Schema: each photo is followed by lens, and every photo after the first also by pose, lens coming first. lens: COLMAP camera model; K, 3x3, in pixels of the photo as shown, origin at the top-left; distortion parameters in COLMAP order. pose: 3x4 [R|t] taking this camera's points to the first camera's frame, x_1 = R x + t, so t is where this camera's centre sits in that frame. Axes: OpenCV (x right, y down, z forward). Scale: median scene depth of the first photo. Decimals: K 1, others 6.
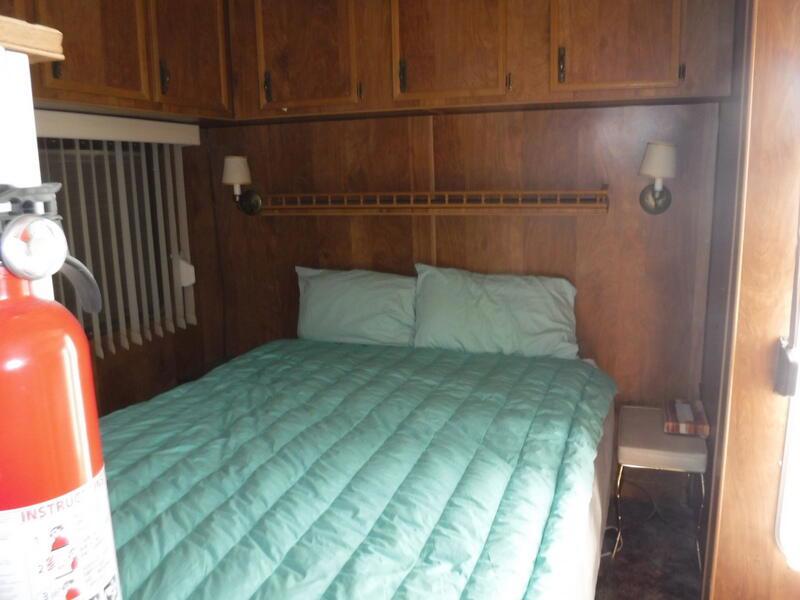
lens RADIAL K [[642.5, 0, 400.4], [0, 642.5, 284.5], [0, 0, 1]] dist [-0.058508, 0.004808]
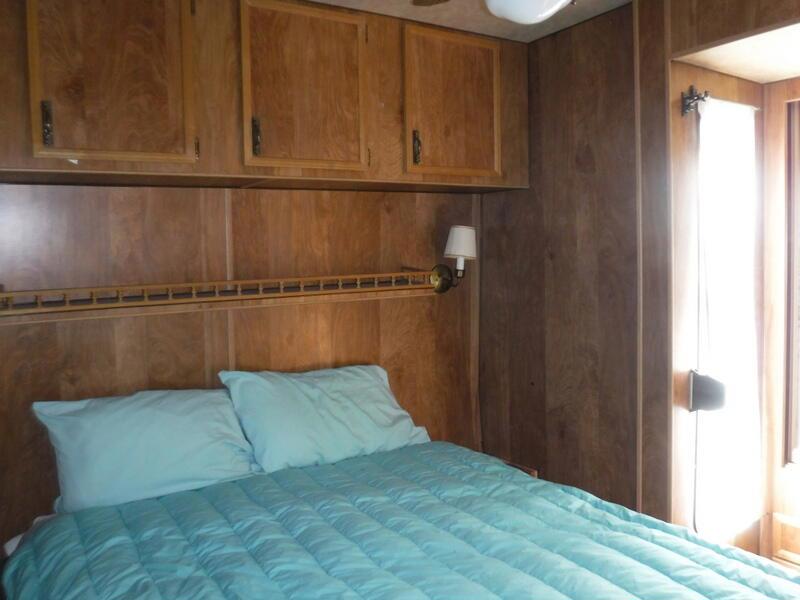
lens RADIAL K [[677.3, 0, 400.0], [0, 677.3, 300.0], [0, 0, 1]] dist [-0.032395, -0.000569]
pose [[0.640981, -0.047897, 0.766061, -0.513929], [0.147972, 0.987040, -0.062098, -0.039520], [-0.753158, 0.153159, 0.639762, 0.326009]]
